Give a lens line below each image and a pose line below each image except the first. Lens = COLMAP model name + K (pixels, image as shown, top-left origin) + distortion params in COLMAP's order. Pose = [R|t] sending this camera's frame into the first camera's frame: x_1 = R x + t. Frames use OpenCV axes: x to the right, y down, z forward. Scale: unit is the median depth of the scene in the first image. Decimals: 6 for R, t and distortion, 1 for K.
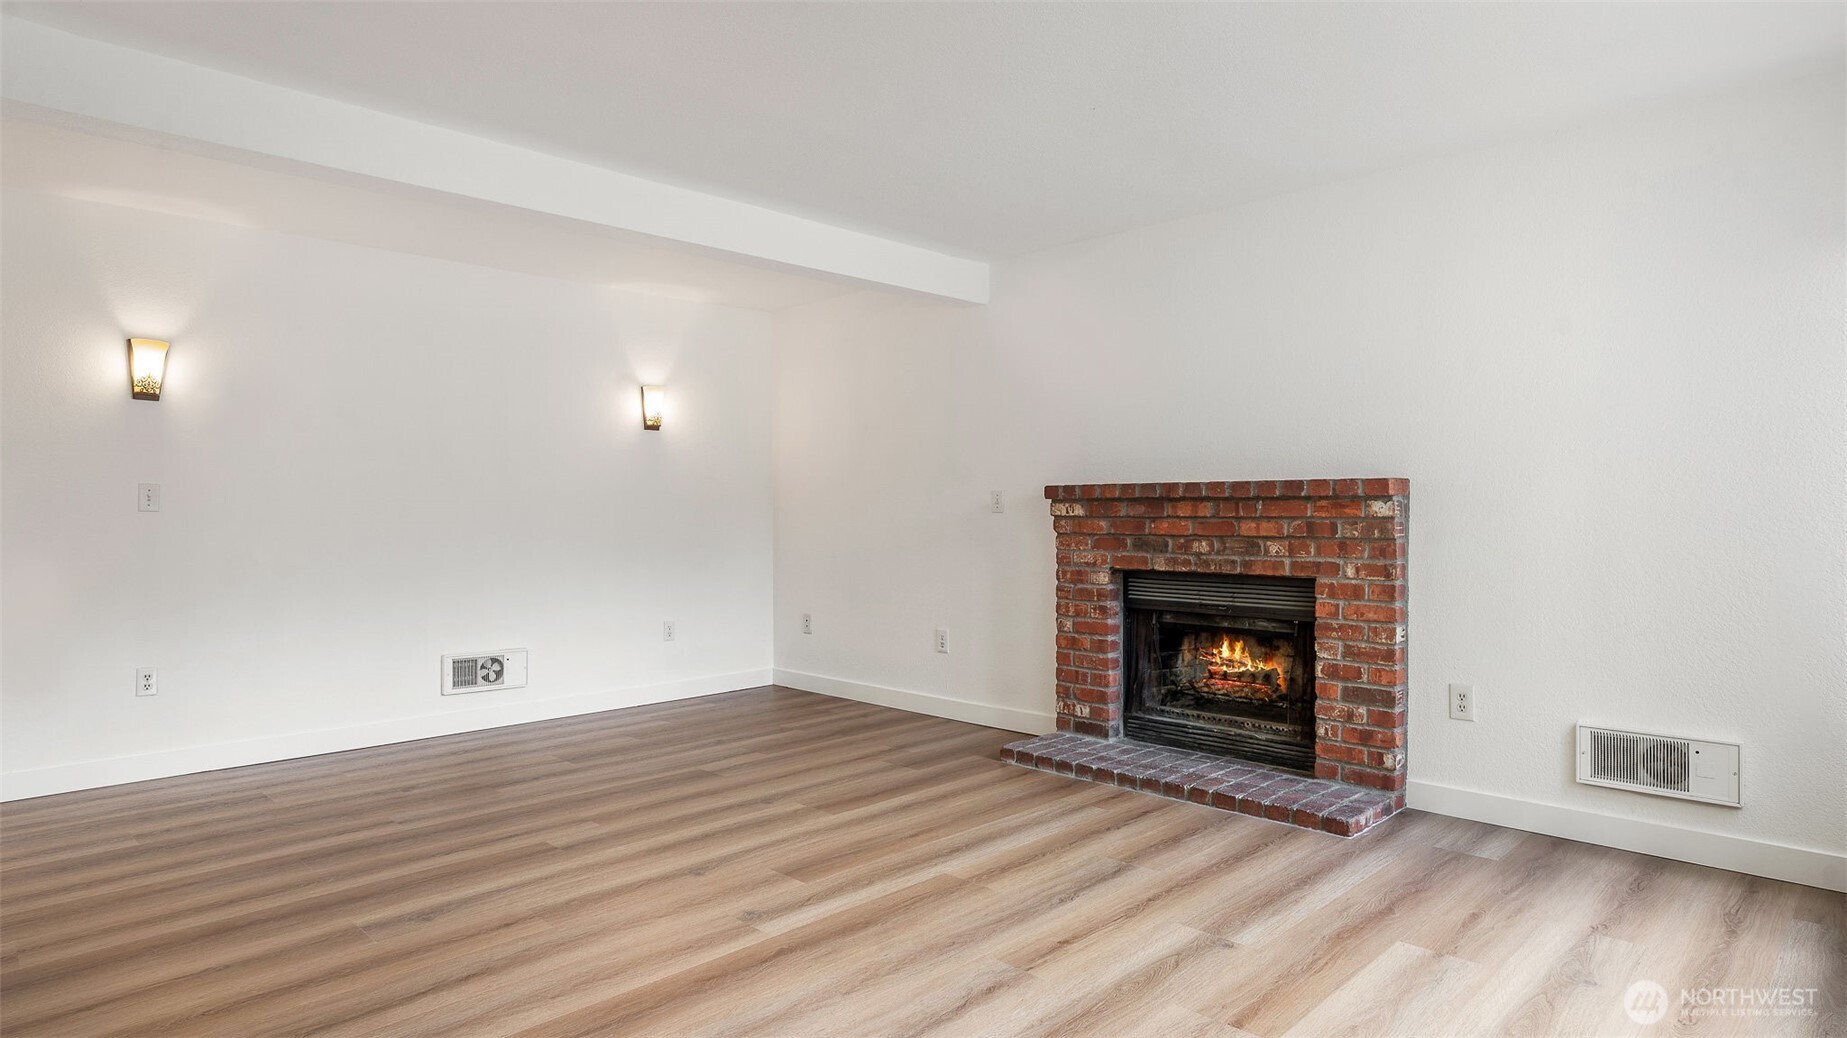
lens RADIAL K [[1022.0, 0, 923.5], [0, 1022.0, 519.0], [0, 0, 1]] dist [-0.027549, -0.000185]
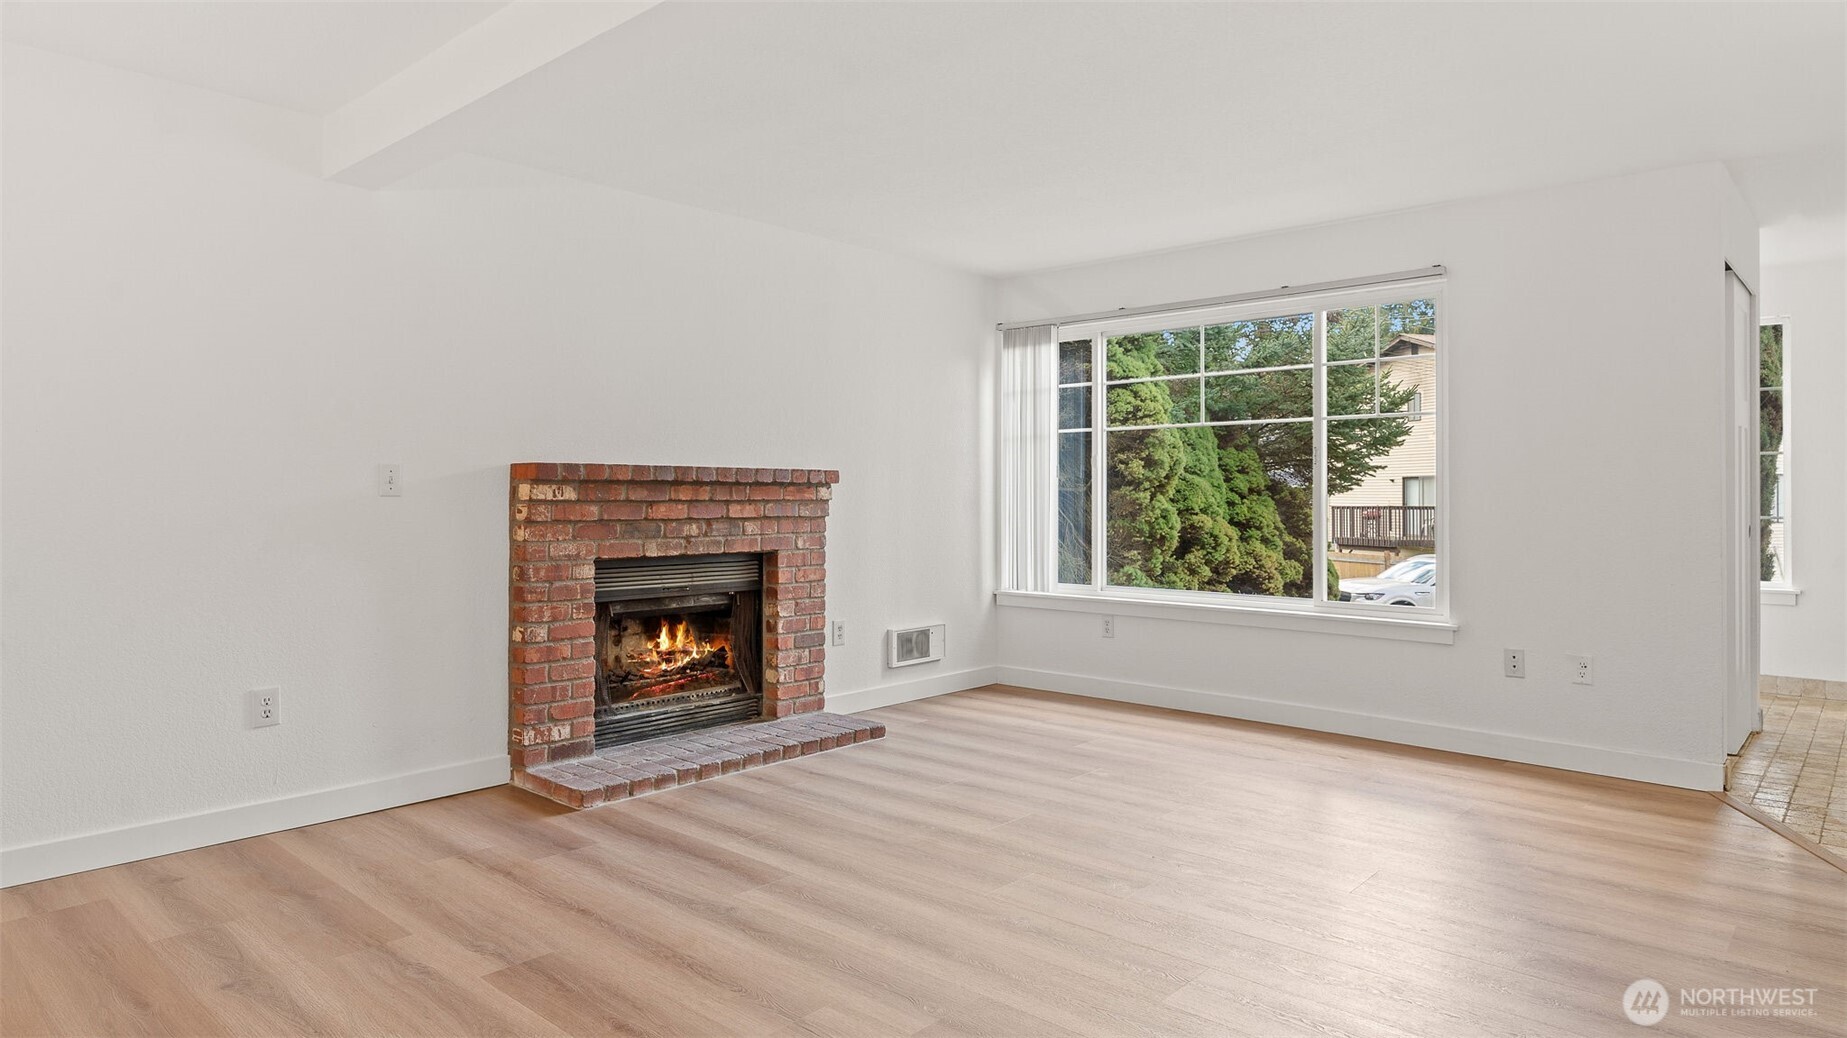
lens RADIAL K [[1088.9, 0, 916.7], [0, 1088.9, 492.4], [0, 0, 1]] dist [-0.005625, -0.000800]
pose [[-0.051051, 0.002993, 0.998692, -0.816683], [0.004541, 0.999986, -0.002765, -0.006183], [-0.998686, 0.004394, -0.051064, 0.816635]]
